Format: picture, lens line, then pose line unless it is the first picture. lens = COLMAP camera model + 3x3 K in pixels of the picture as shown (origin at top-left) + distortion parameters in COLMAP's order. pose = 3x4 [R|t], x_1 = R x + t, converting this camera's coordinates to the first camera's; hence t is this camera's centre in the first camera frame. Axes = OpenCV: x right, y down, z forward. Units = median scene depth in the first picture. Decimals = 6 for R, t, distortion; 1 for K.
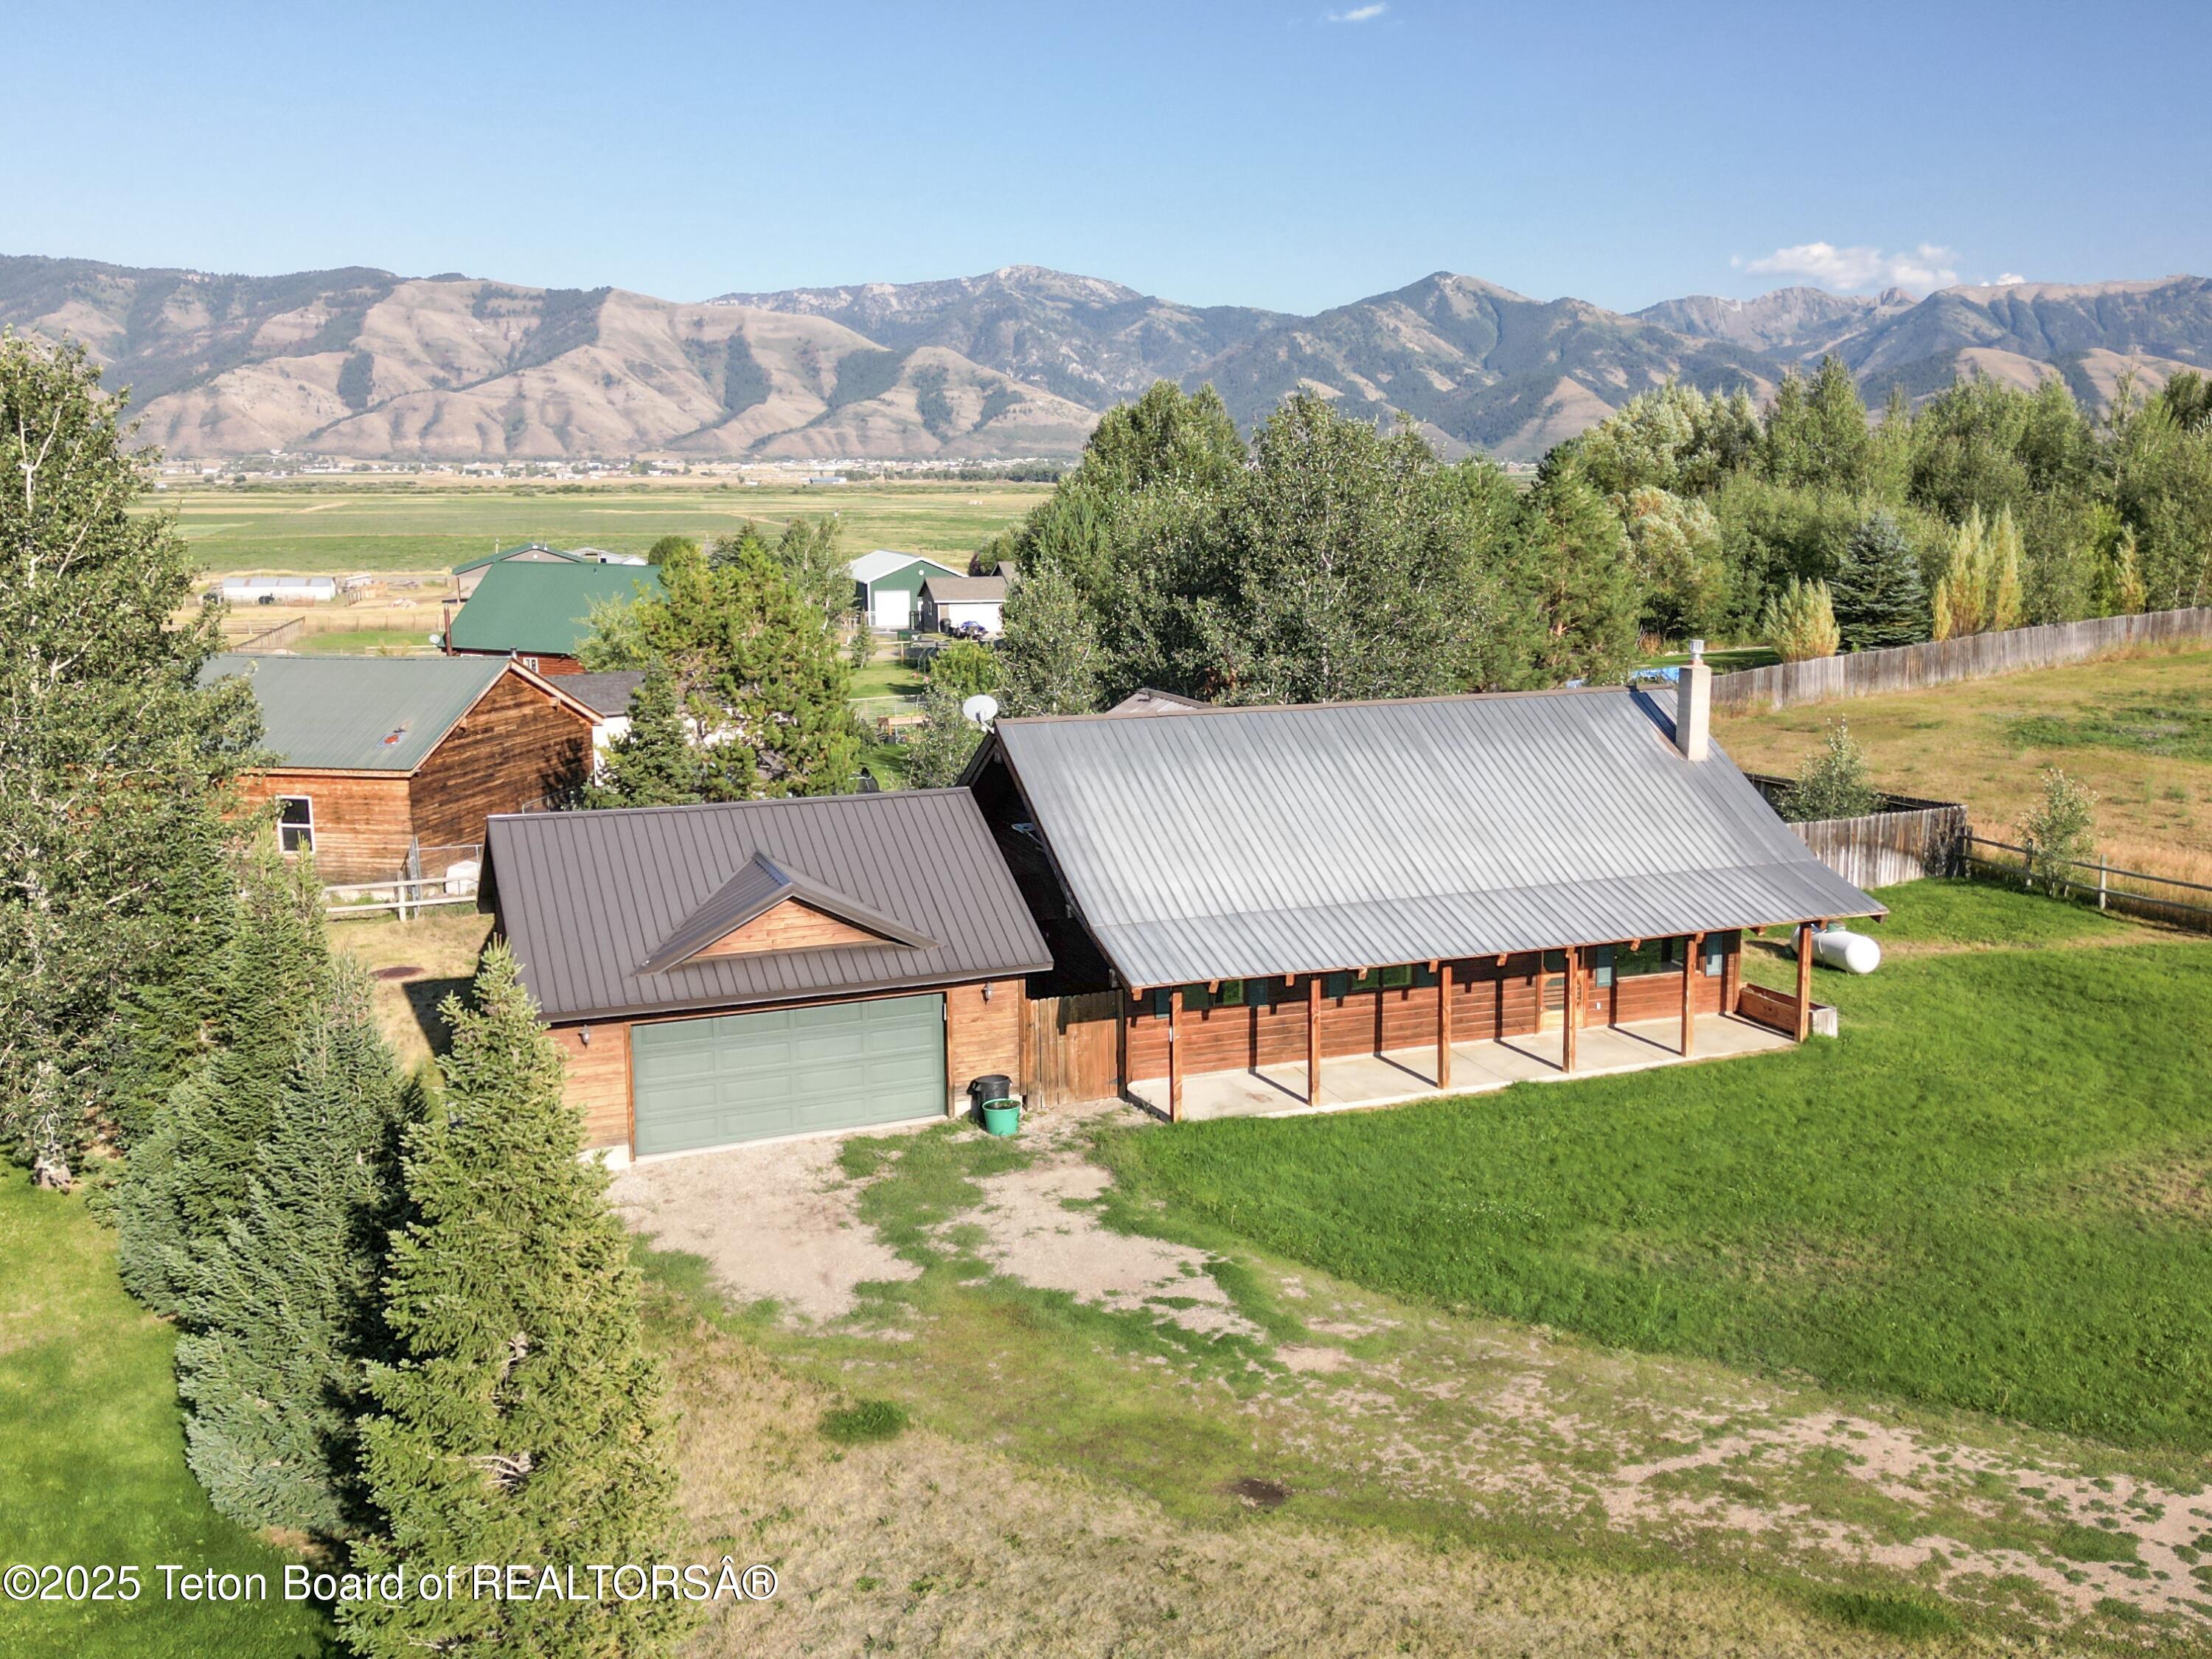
lens RADIAL K [[2028.1, 0, 1234.6], [0, 2028.1, 781.5], [0, 0, 1]] dist [0.093246, -0.130947]
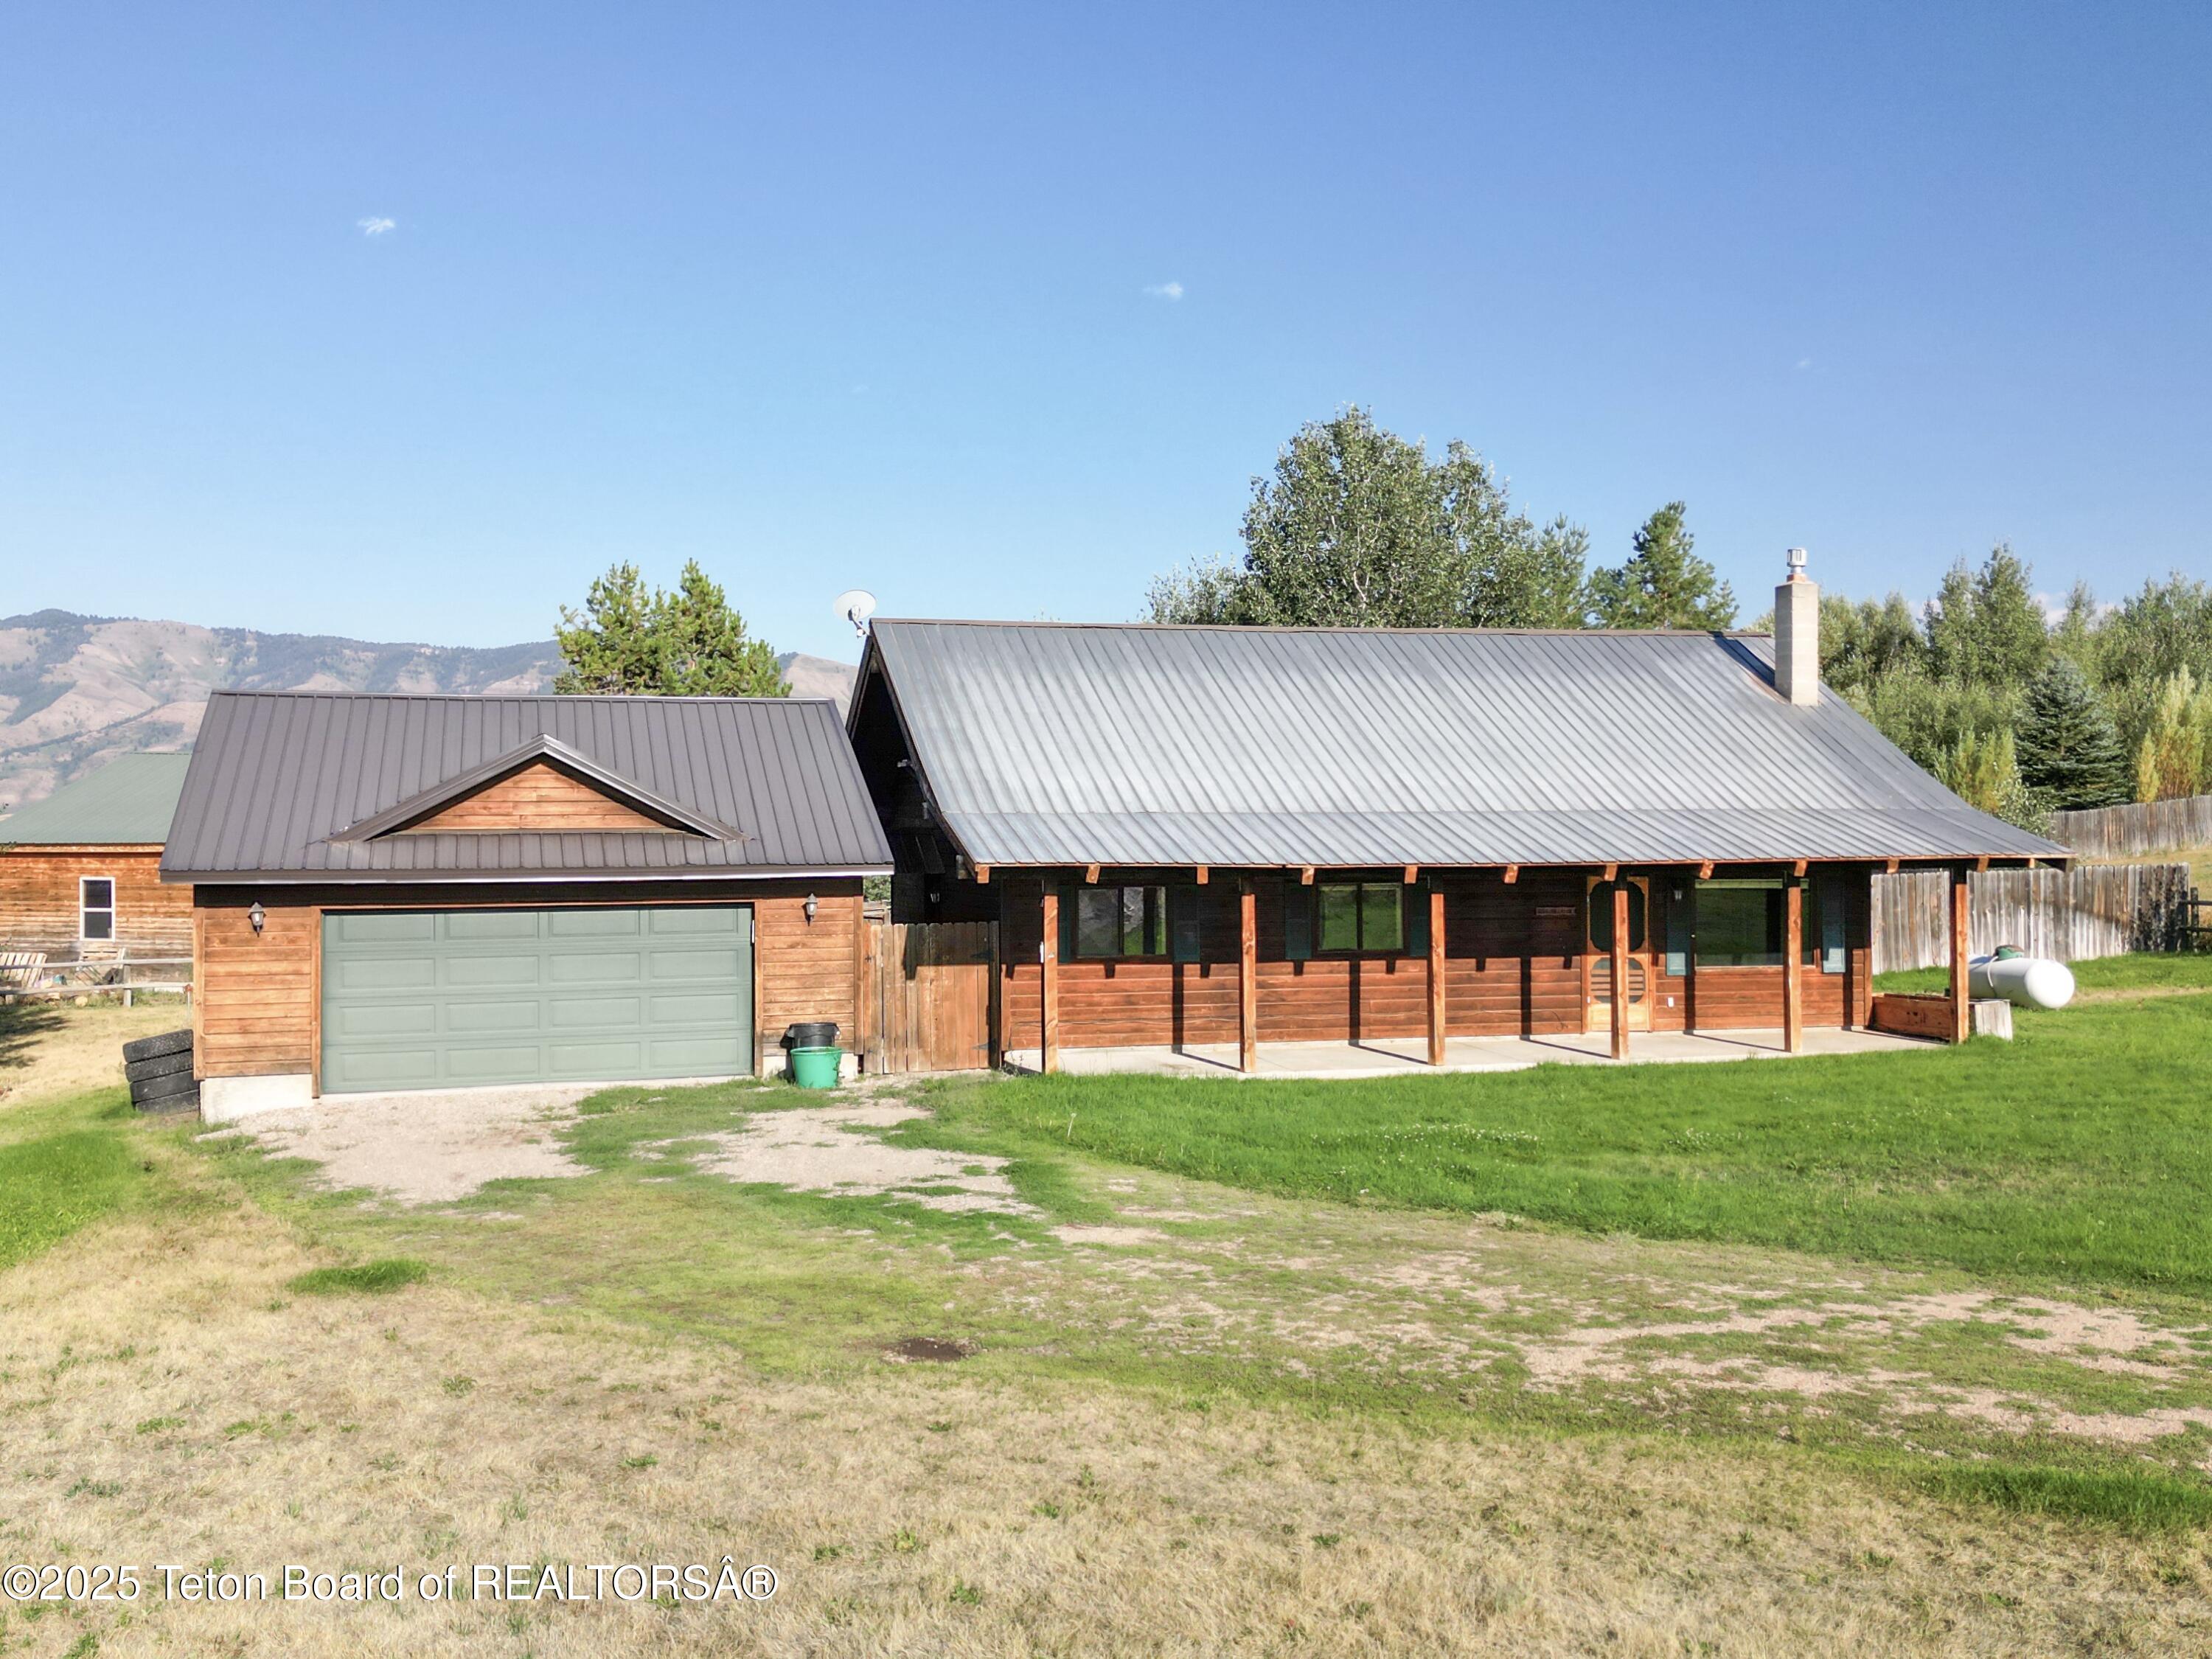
lens RADIAL K [[2034.0, 0, 1106.0], [0, 2034.0, 829.5], [0, 0, 1]] dist [0.088586, -0.110875]
pose [[0.990801, -0.002544, -0.135302, 0.091356], [-0.016863, 0.989709, -0.142097, 0.185528], [0.134271, 0.143072, 0.980562, 0.279946]]
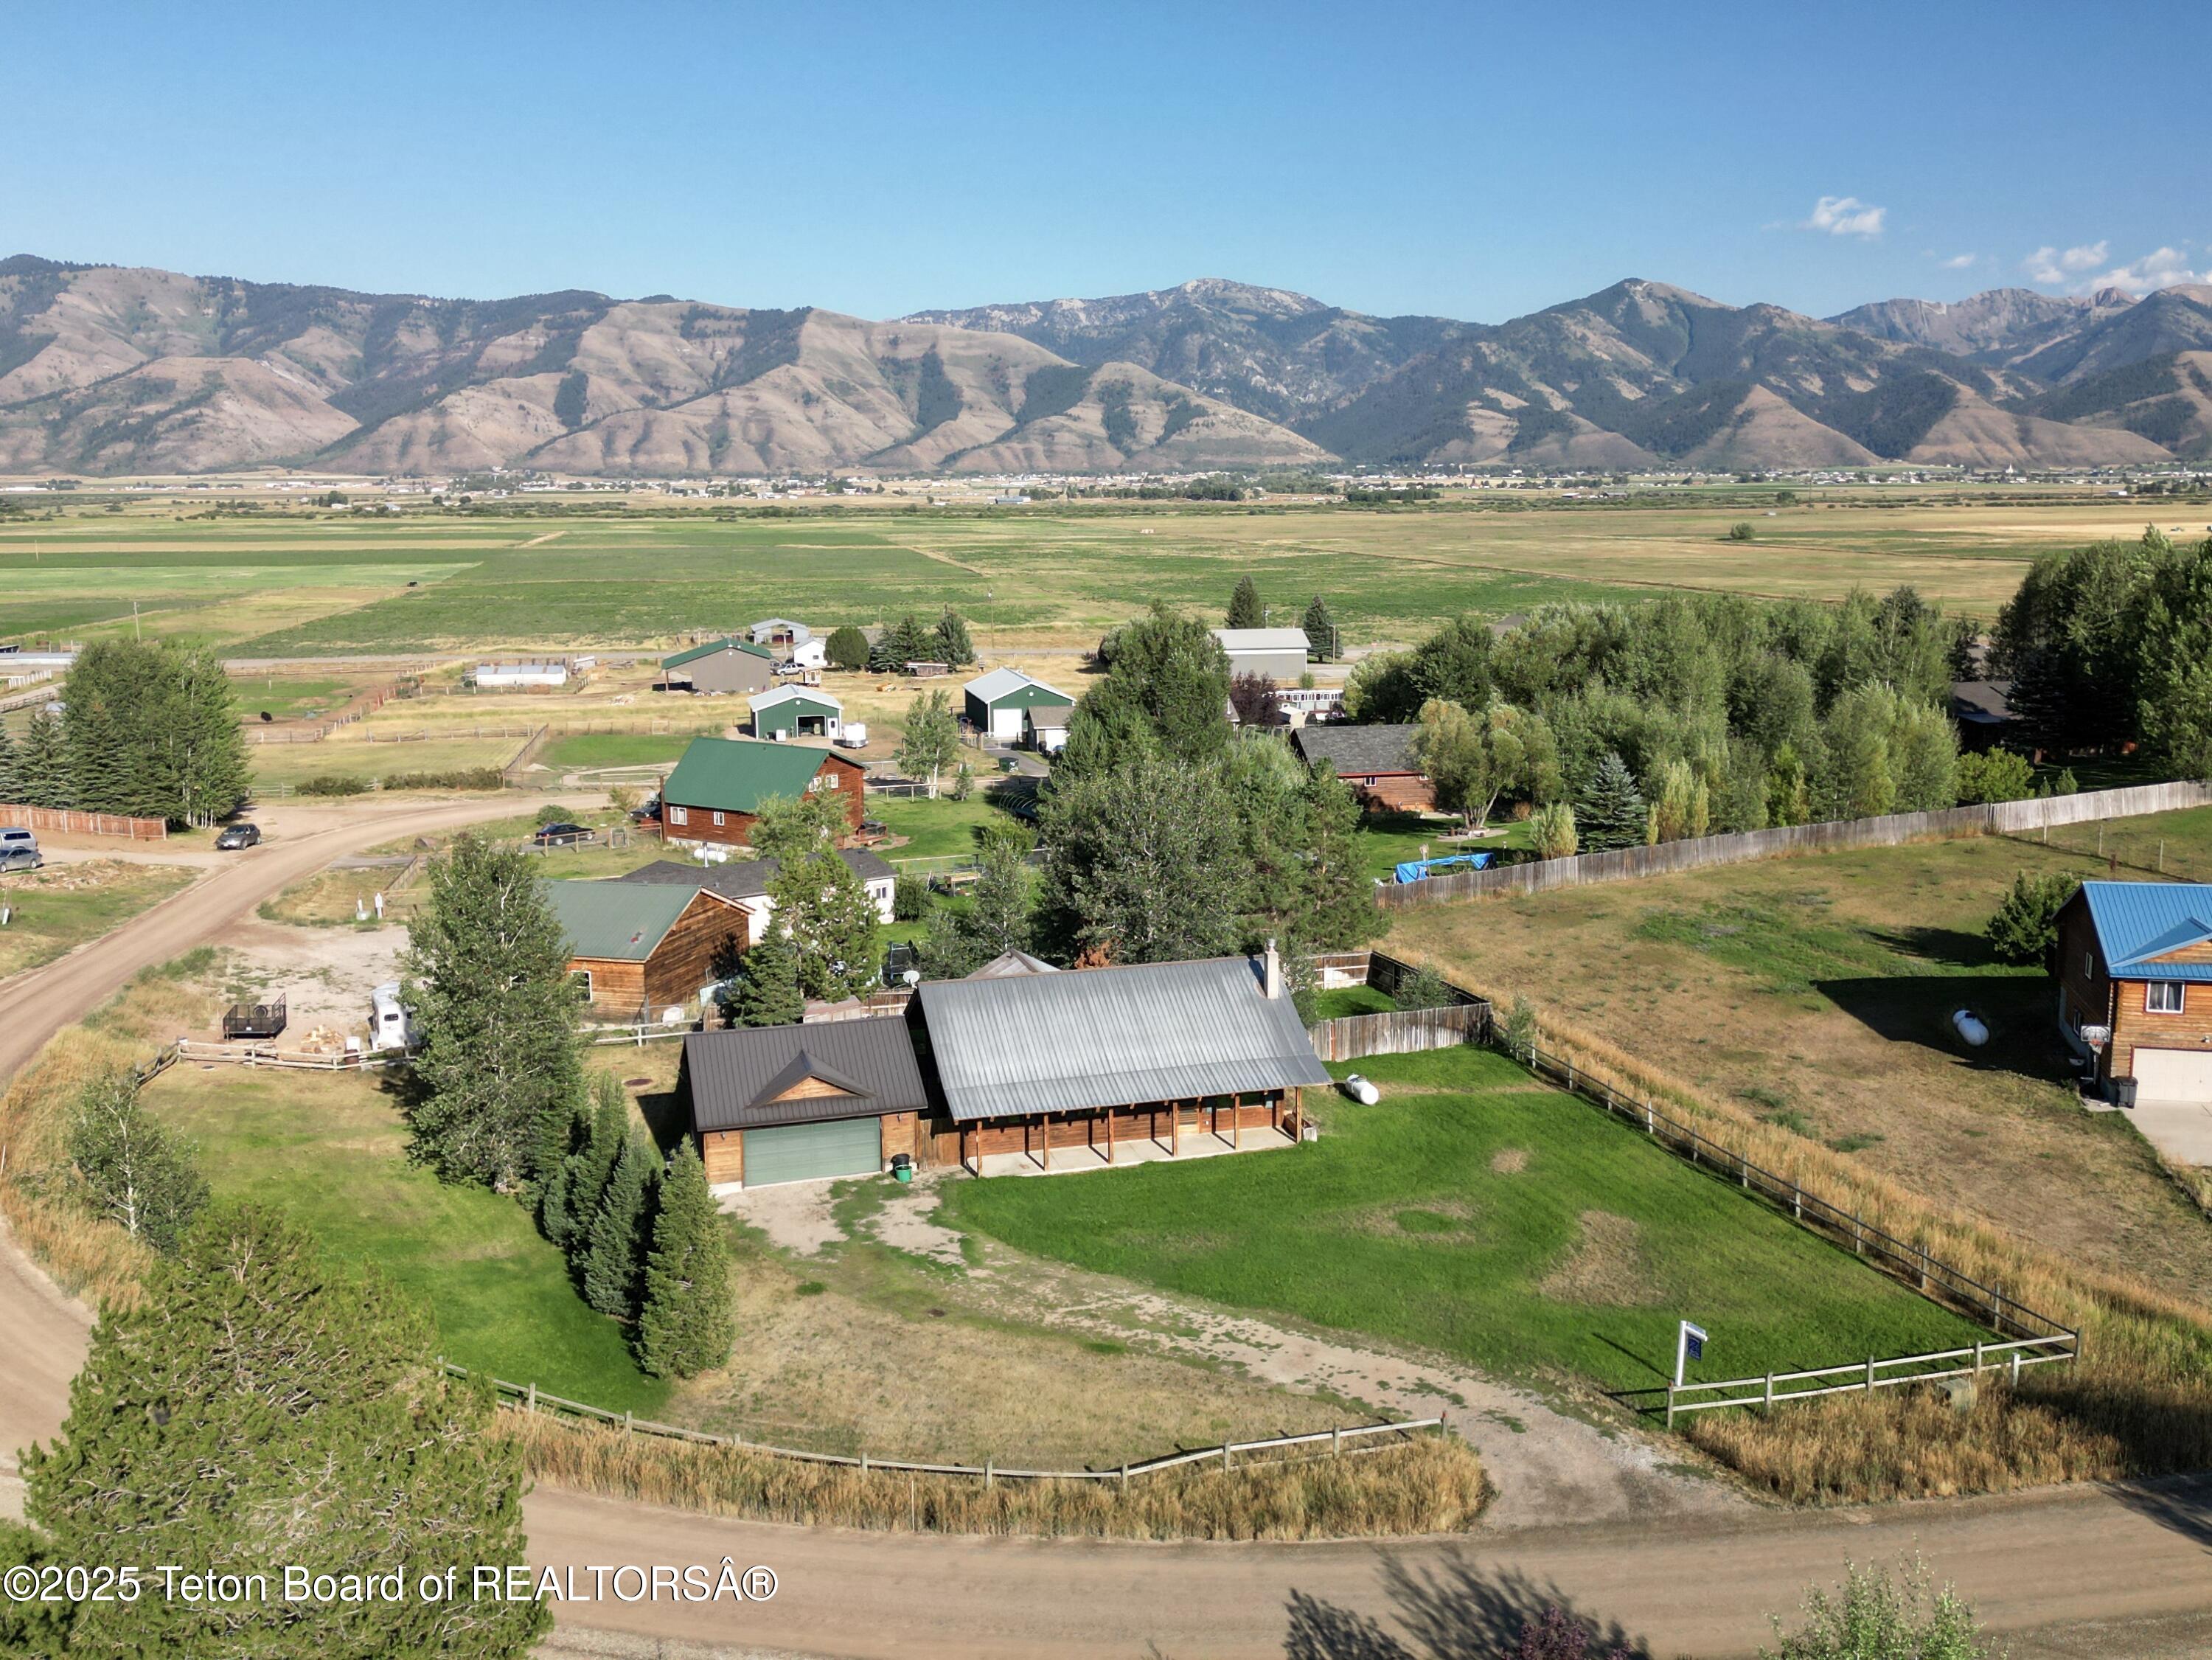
lens RADIAL K [[1970.9, 0, 1199.3], [0, 1970.9, 796.6], [0, 0, 1]] dist [0.149142, -0.199747]
pose [[0.995088, 0.010938, -0.098385, 0.431831], [-0.011230, 0.999934, -0.002418, -0.255726], [0.098352, 0.003511, 0.995146, -1.183901]]
